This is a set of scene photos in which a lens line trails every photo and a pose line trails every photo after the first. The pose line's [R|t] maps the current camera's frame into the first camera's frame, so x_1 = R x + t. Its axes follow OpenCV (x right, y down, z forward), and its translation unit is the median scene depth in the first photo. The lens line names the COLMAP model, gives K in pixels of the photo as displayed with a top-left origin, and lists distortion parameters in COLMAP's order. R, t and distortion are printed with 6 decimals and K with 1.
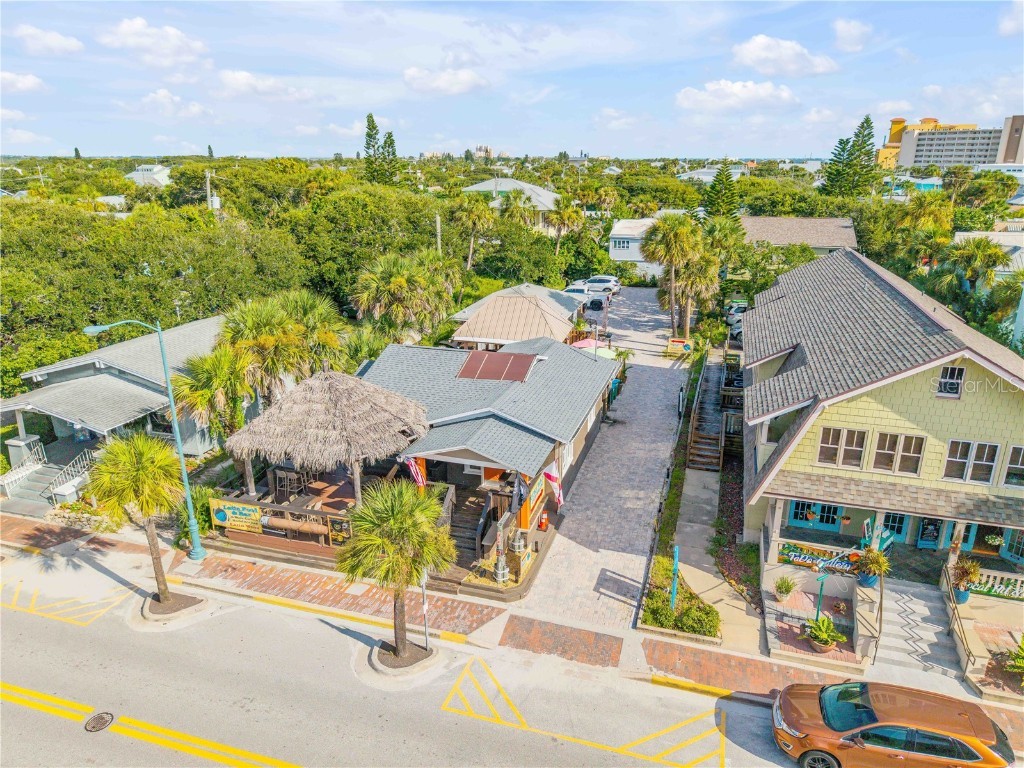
lens RADIAL K [[685.6, 0, 513.7], [0, 685.6, 385.3], [0, 0, 1]] dist [0.014632, -0.011200]
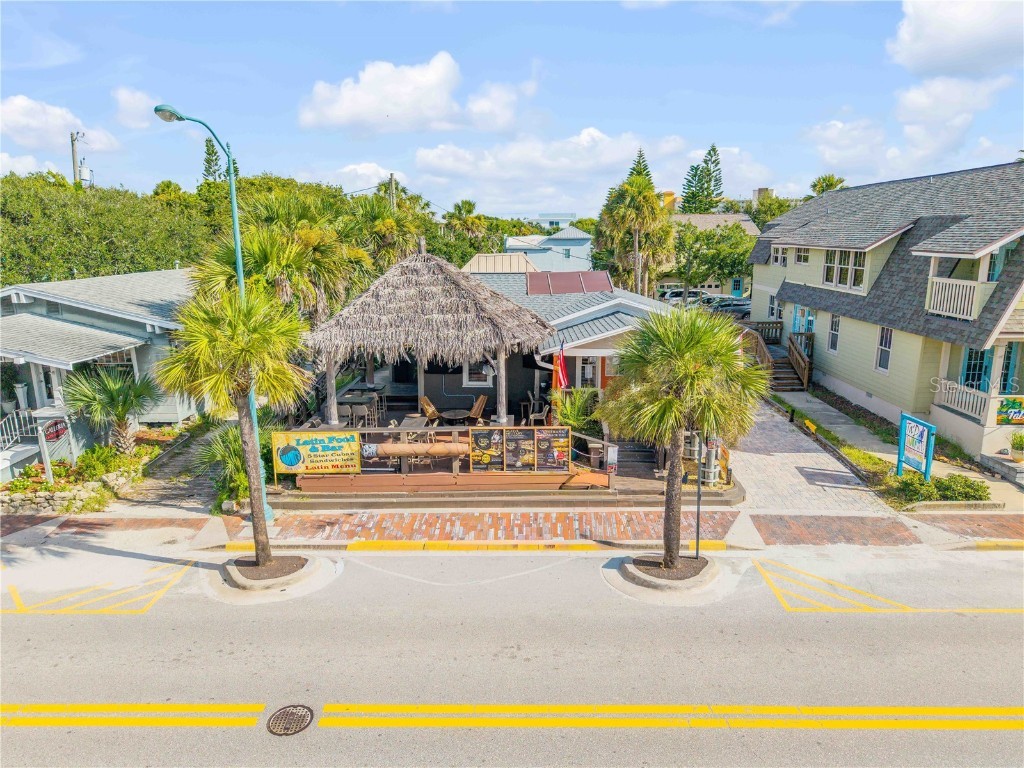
lens RADIAL K [[685.6, 0, 513.6], [0, 685.6, 383.9], [0, 0, 1]] dist [0.014632, -0.011200]
pose [[0.959211, -0.064338, 0.275272, -0.408329], [0.093430, 0.991188, -0.093897, 0.208894], [-0.266805, 0.115786, 0.956770, 0.280974]]
